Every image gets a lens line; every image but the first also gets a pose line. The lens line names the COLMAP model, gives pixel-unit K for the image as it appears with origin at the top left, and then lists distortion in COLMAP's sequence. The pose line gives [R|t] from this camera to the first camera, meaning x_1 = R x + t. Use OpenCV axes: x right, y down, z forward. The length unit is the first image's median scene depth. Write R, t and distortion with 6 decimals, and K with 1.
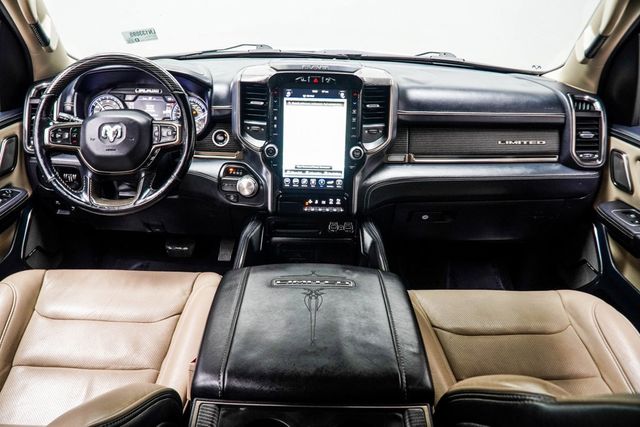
lens RADIAL K [[525.6, 0, 306.0], [0, 525.6, 213.8], [0, 0, 1]] dist [-0.038322, -0.009993]
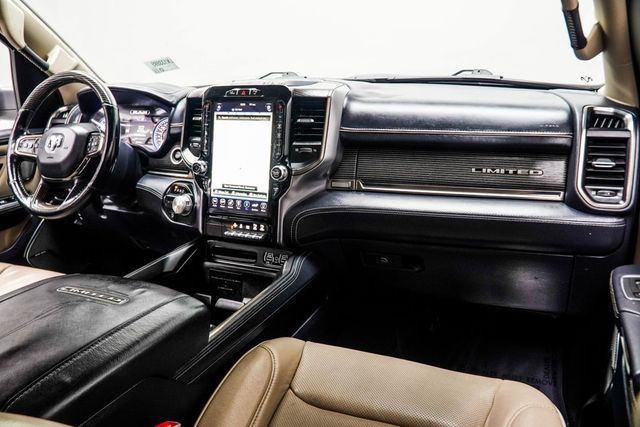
lens RADIAL K [[525.6, 0, 306.0], [0, 525.6, 213.8], [0, 0, 1]] dist [-0.038322, -0.009993]
pose [[0.899424, 0.070833, -0.431299, 0.504270], [-0.121847, 0.988296, -0.091788, 0.025232], [0.419749, 0.135109, 0.897528, 0.237811]]
